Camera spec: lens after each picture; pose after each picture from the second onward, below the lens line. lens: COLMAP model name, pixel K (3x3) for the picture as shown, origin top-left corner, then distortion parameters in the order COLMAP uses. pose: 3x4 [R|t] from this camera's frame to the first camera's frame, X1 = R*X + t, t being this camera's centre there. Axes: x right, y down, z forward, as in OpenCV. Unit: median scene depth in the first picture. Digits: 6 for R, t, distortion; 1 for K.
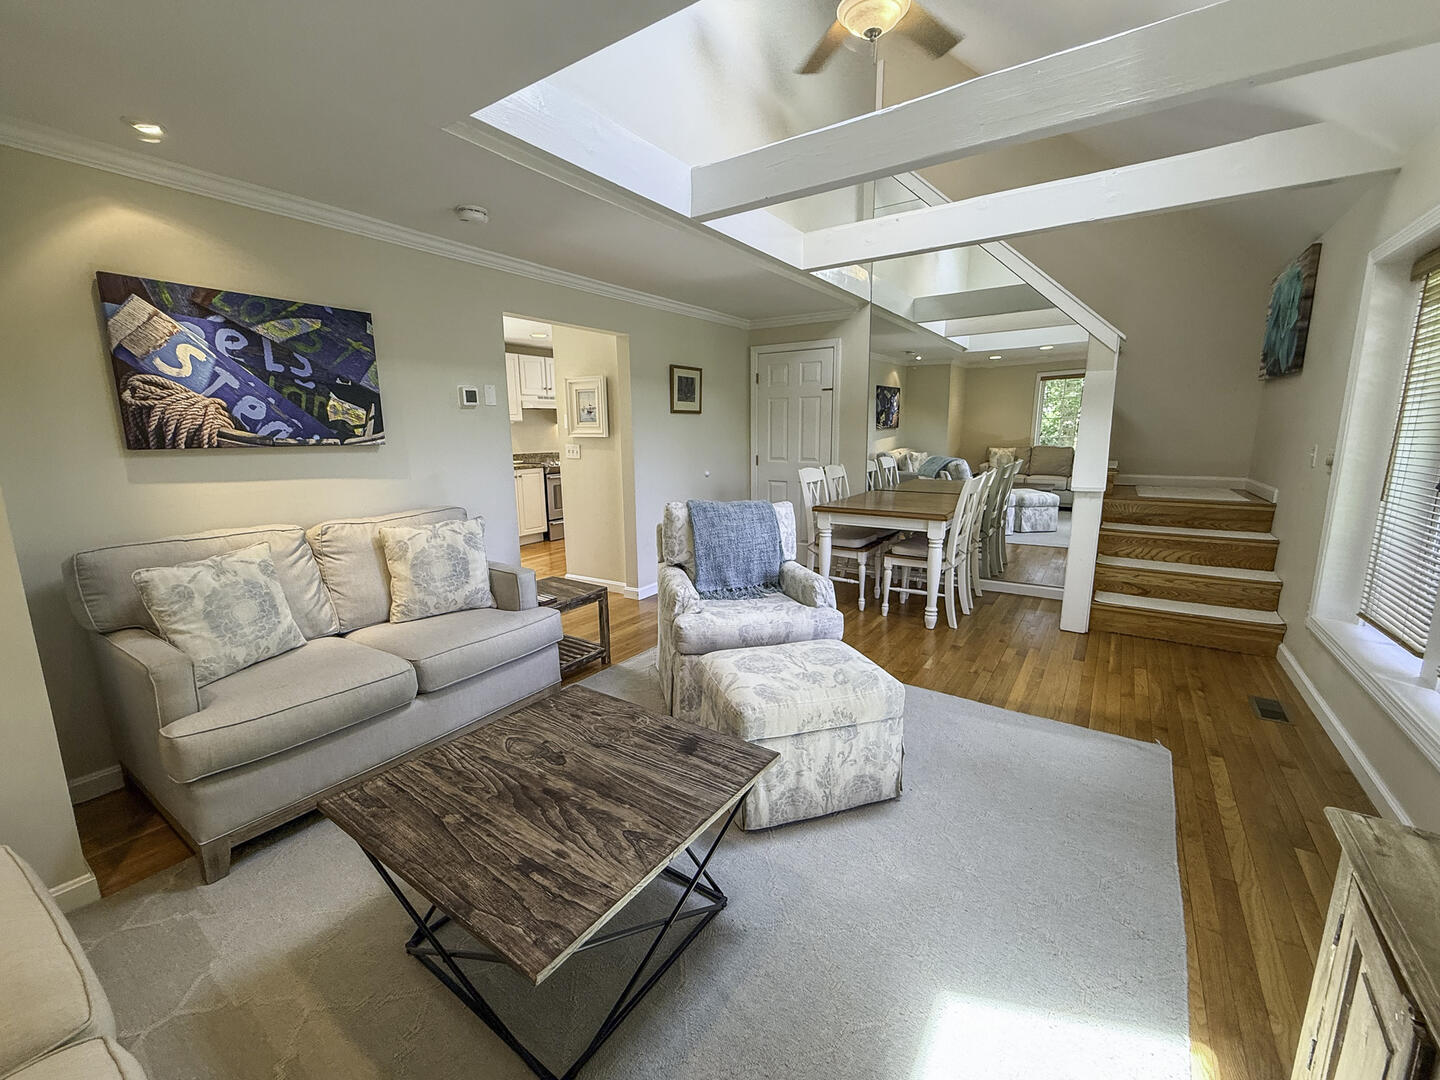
lens RADIAL K [[589.4, 0, 717.2], [0, 589.4, 538.3], [0, 0, 1]] dist [0.001571, -0.001843]
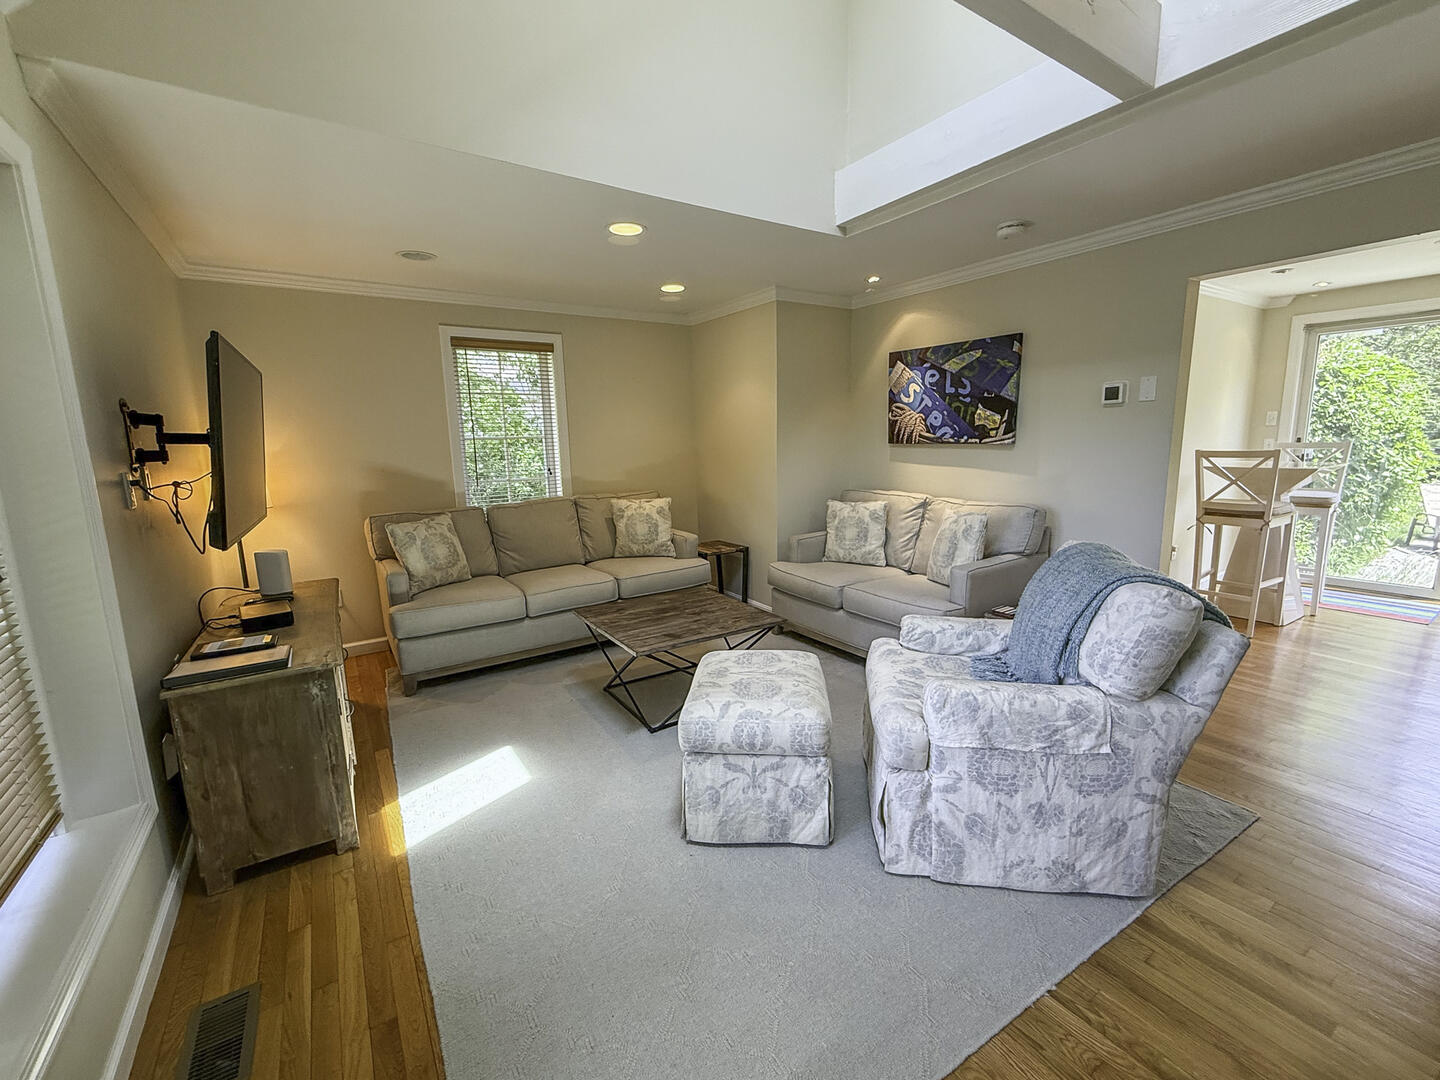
lens RADIAL K [[589.4, 0, 714.8], [0, 589.4, 535.7], [0, 0, 1]] dist [0.001571, -0.001843]
pose [[-0.373993, 0.173965, -0.910969, 0.890671], [-0.141446, 0.960059, 0.241410, -0.216238], [0.916582, 0.219139, -0.334449, 1.048166]]
